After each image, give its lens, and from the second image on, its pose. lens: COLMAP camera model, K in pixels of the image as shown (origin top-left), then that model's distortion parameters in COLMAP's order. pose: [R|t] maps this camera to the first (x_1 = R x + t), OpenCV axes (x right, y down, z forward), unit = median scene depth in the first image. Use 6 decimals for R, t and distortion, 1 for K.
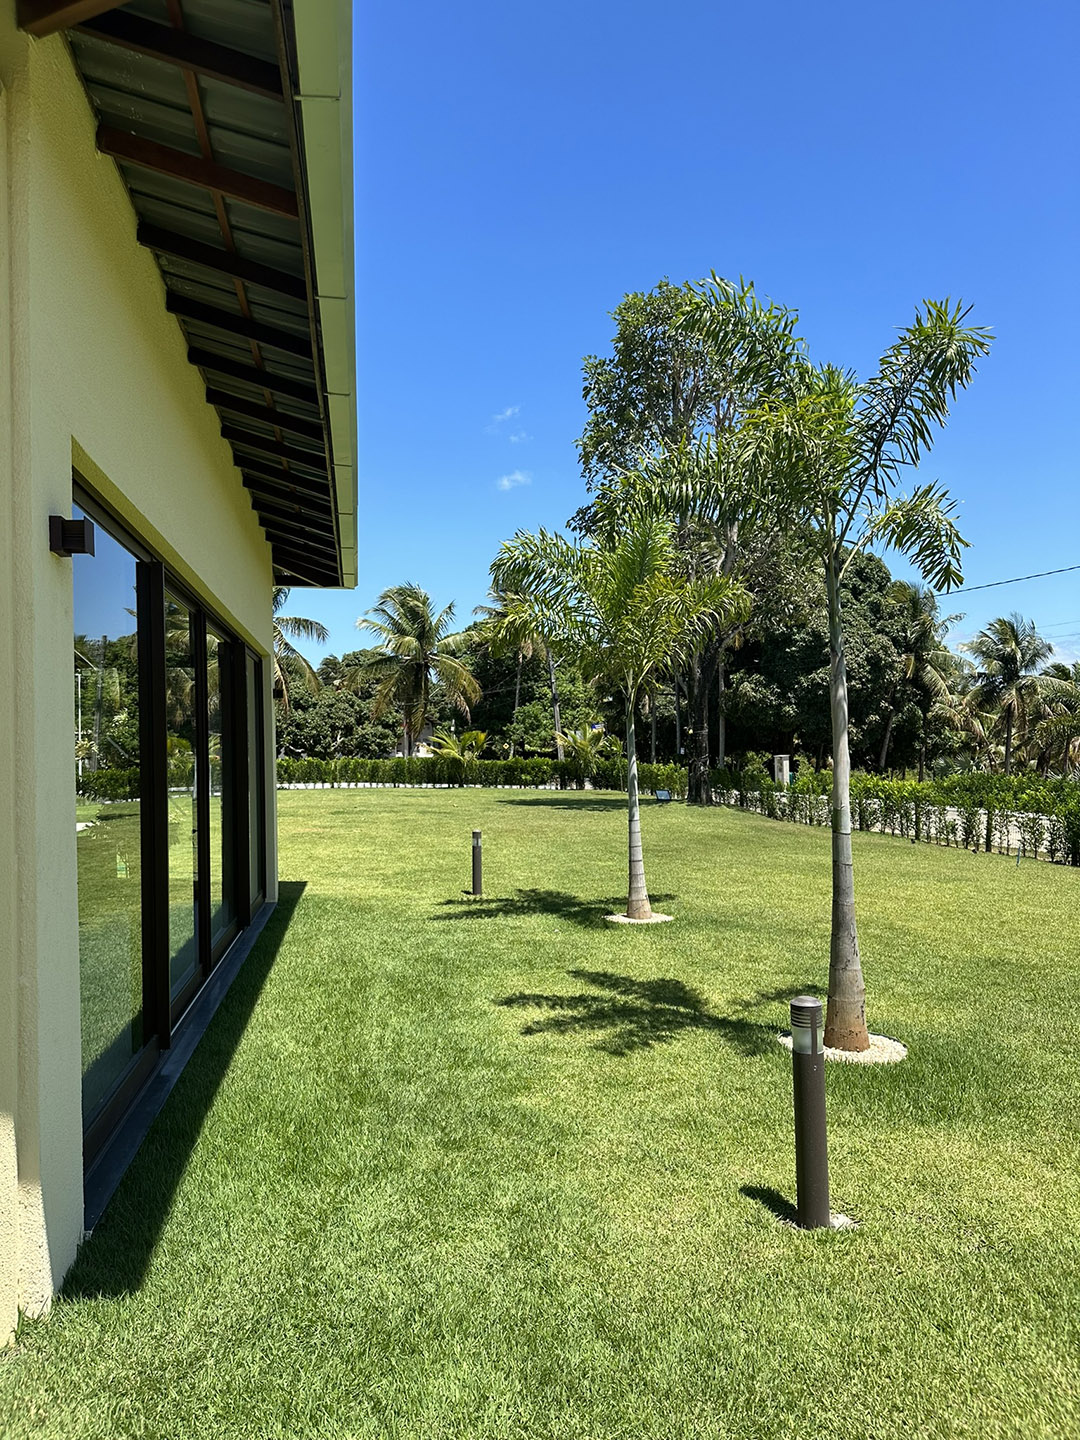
lens RADIAL K [[1007.9, 0, 540.0], [0, 1007.9, 720.0], [0, 0, 1]] dist [0.065816, -0.001989]
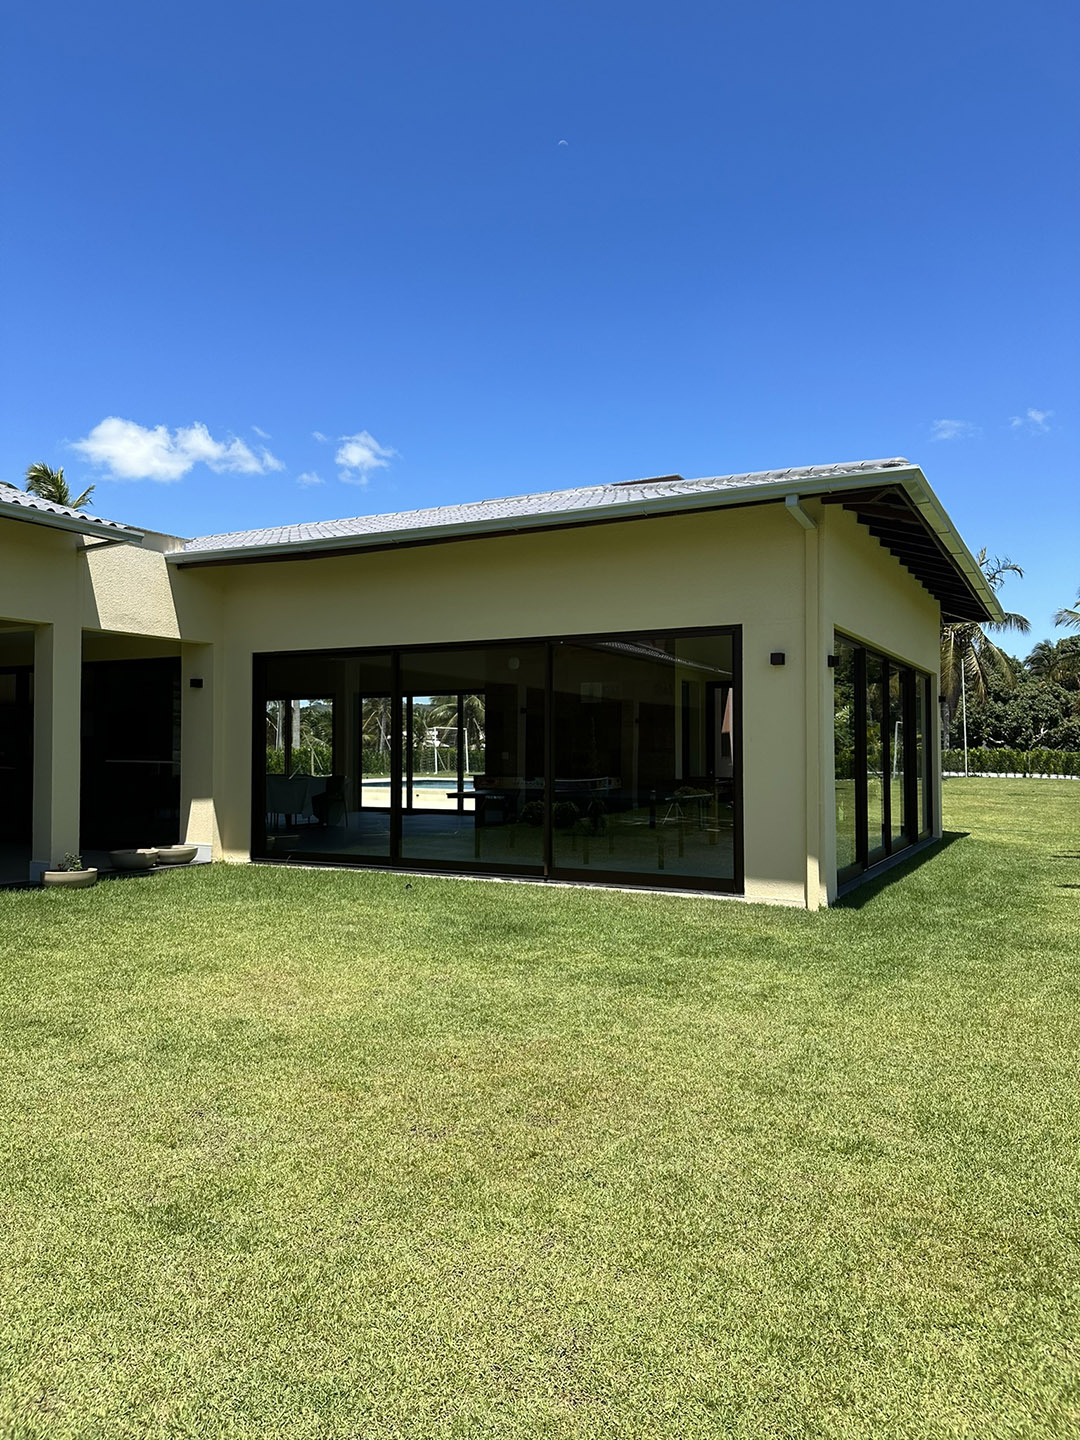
lens RADIAL K [[1007.9, 0, 540.0], [0, 1007.9, 720.0], [0, 0, 1]] dist [0.065816, -0.001989]
pose [[0.784721, 0.006104, -0.619819, 0.058941], [0.001019, 0.999937, 0.011137, -0.005921], [0.619848, -0.009371, 0.784666, -0.151782]]
